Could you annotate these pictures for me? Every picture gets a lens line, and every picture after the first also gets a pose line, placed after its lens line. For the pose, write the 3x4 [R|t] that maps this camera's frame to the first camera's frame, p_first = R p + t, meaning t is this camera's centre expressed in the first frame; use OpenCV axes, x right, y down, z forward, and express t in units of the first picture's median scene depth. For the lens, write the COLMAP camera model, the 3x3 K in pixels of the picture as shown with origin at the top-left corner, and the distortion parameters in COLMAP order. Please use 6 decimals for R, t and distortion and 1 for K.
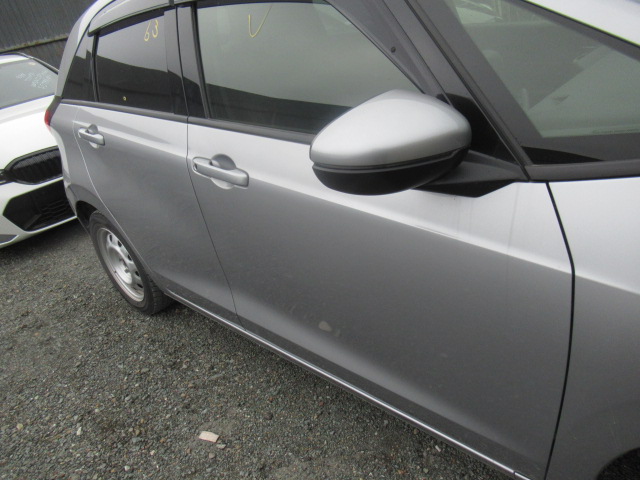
lens RADIAL K [[479.9, 0, 321.8], [0, 479.9, 242.3], [0, 0, 1]] dist [-0.003891, 0.004026]
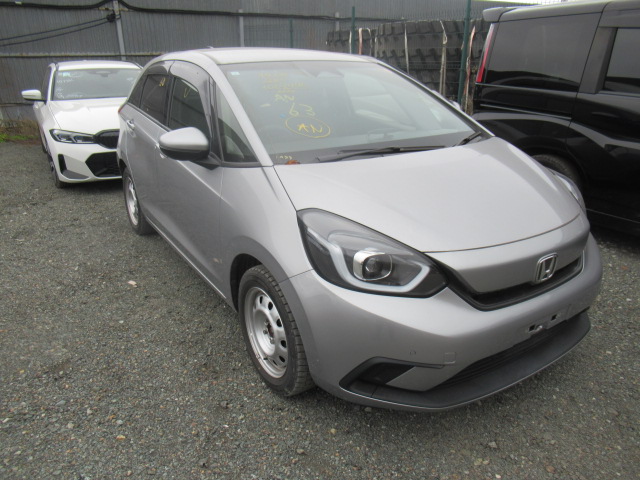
lens RADIAL K [[479.9, 0, 320.1], [0, 479.9, 242.0], [0, 0, 1]] dist [-0.003891, 0.004026]
pose [[0.953136, 0.261575, -0.152022, 0.732906], [-0.273259, 0.959973, -0.061492, 0.154817], [0.129852, 0.100152, 0.986462, -0.826407]]
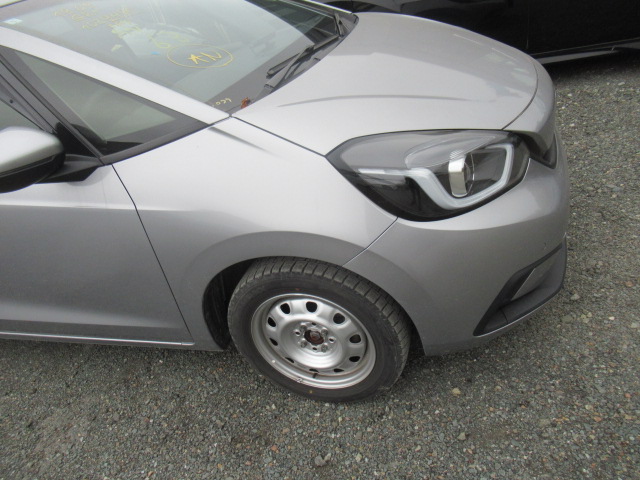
lens RADIAL K [[479.9, 0, 319.1], [0, 479.9, 242.8], [0, 0, 1]] dist [-0.003891, 0.004026]
pose [[0.902179, -0.243246, 0.356237, 0.207076], [0.248318, 0.968143, 0.032199, 0.136201], [-0.352721, 0.059410, 0.933841, -0.434427]]
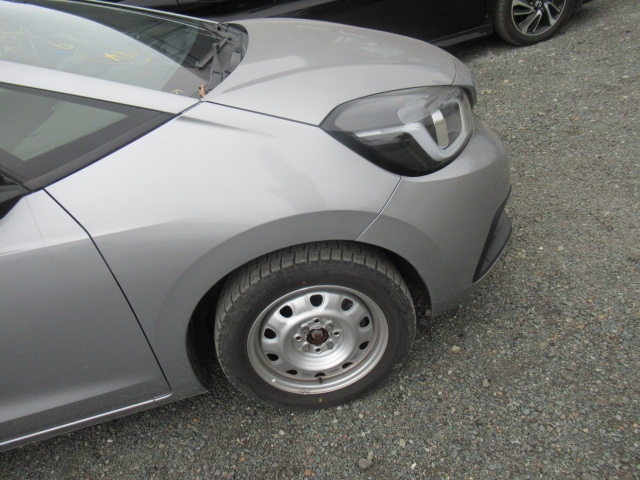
lens RADIAL K [[479.9, 0, 320.2], [0, 479.9, 243.1], [0, 0, 1]] dist [-0.003891, 0.004026]
pose [[0.641192, -0.396227, 0.657174, -0.001257], [0.460229, 0.883832, 0.083848, 0.125497], [-0.614054, 0.248688, 0.749061, -0.239618]]
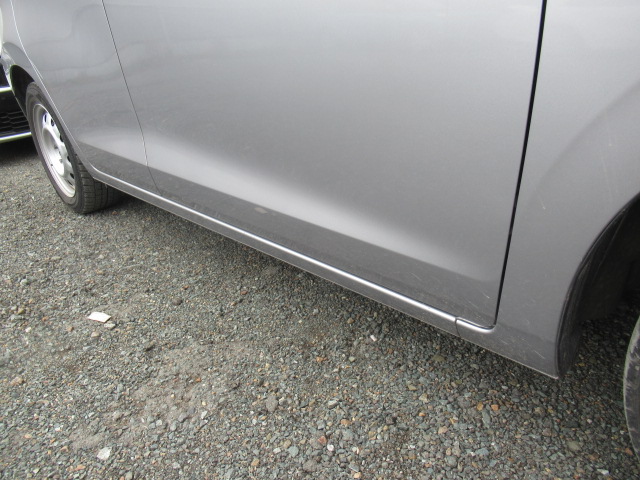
lens RADIAL K [[479.9, 0, 319.8], [0, 479.9, 243.6], [0, 0, 1]] dist [-0.003891, 0.004026]
pose [[0.995086, 0.097216, -0.018808, 0.133186], [-0.097479, 0.995145, -0.013579, 0.253670], [0.017396, 0.015346, 0.999731, 0.197541]]
